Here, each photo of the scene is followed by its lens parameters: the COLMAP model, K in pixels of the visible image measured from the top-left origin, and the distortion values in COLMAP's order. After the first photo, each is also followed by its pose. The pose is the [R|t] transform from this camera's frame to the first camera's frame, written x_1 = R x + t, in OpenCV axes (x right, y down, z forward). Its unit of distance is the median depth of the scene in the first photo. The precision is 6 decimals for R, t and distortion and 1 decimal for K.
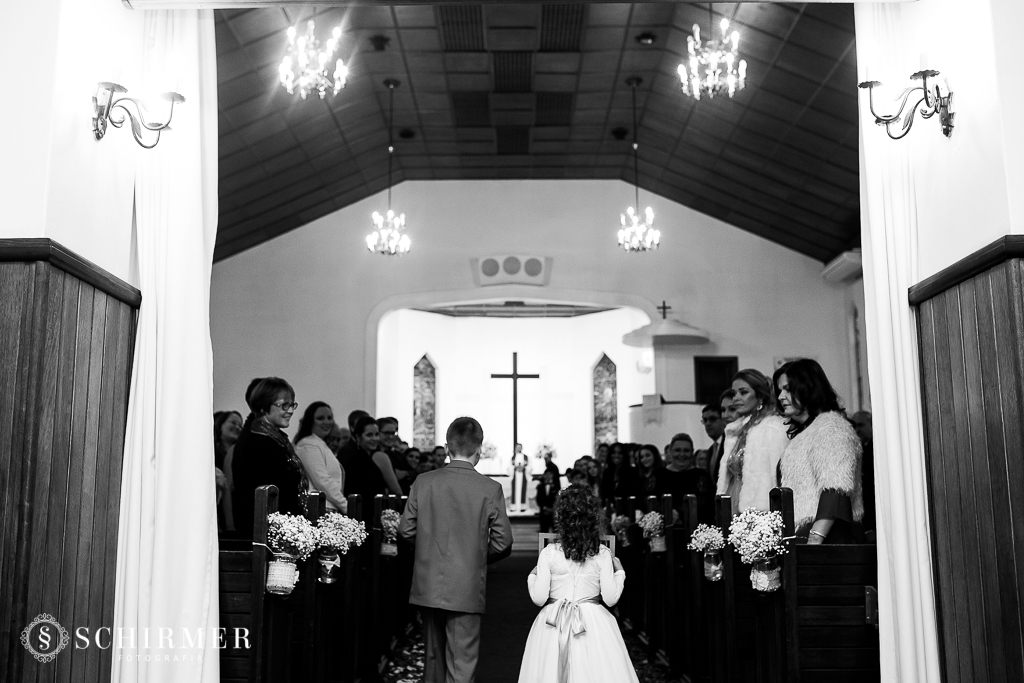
lens RADIAL K [[1040.3, 0, 495.0], [0, 1040.3, 338.6], [0, 0, 1]] dist [-0.016925, 0.000093]
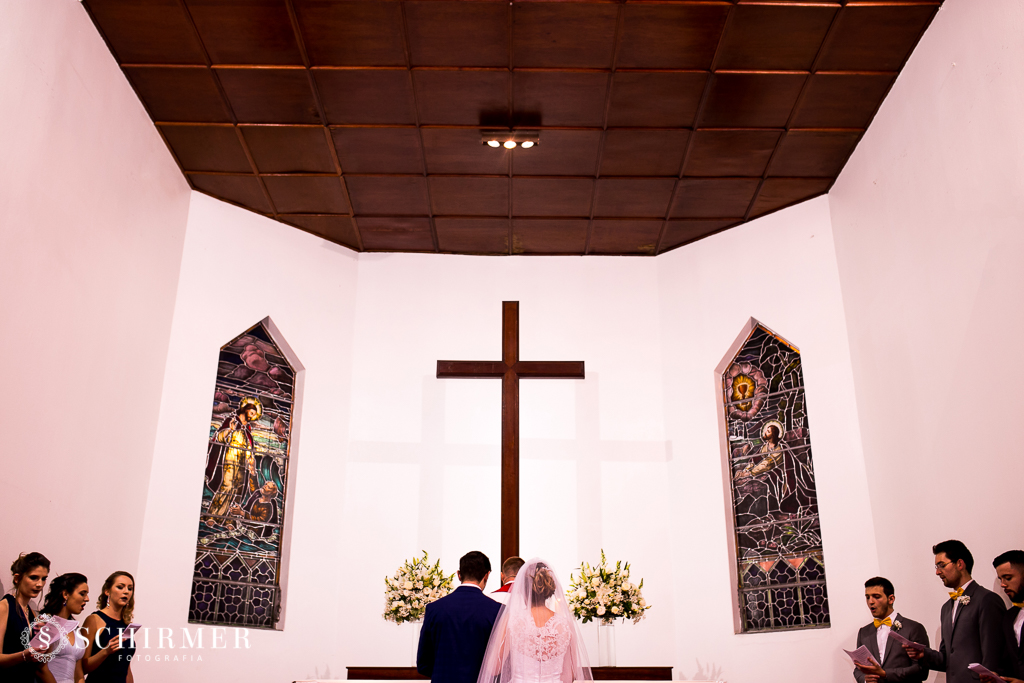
lens RADIAL K [[987.4, 0, 512.0], [0, 987.4, 341.5], [0, 0, 1]] dist [-0.018298, 0.017038]
pose [[0.999764, 0.010535, 0.018989, 0.016569], [-0.006405, 0.978595, -0.205694, 0.115504], [-0.020750, 0.205524, 0.978432, 0.841385]]
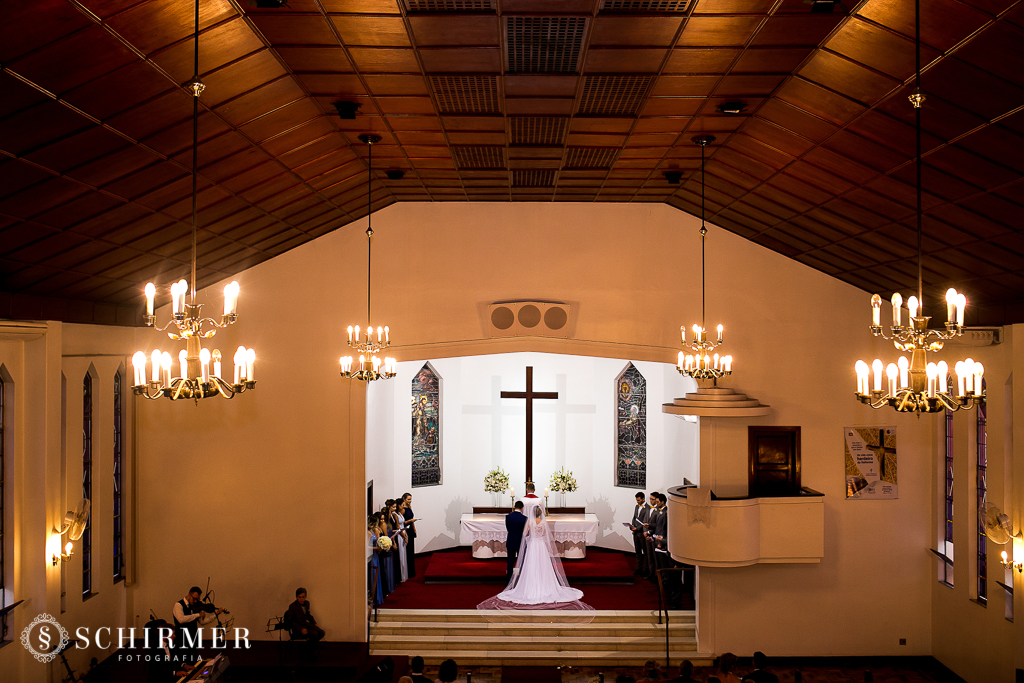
lens RADIAL K [[987.4, 0, 512.0], [0, 987.4, 341.5], [0, 0, 1]] dist [-0.018298, 0.017038]
pose [[0.999932, 0.003734, 0.011048, -0.005604], [-0.005397, 0.987965, 0.154583, -0.168022], [-0.010338, -0.154632, 0.987918, 0.234477]]
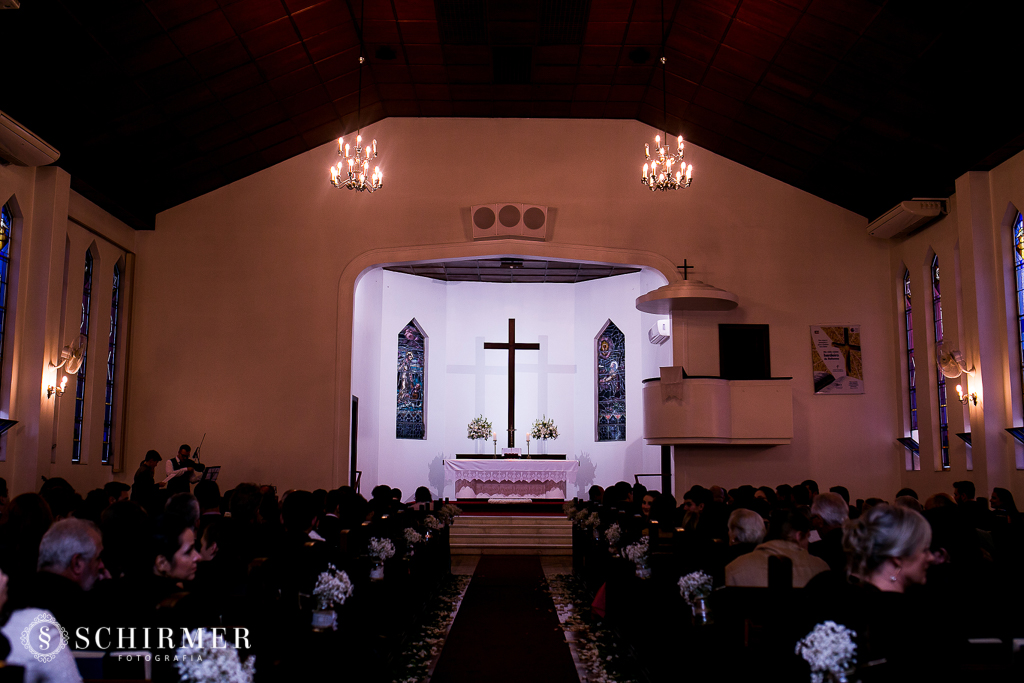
lens RADIAL K [[987.4, 0, 512.0], [0, 987.4, 341.5], [0, 0, 1]] dist [-0.018298, 0.017038]
pose [[0.999755, 0.009618, 0.019957, 0.002944], [-0.010137, 0.999608, 0.026084, 0.012003], [-0.019698, -0.026279, 0.999461, 0.179826]]
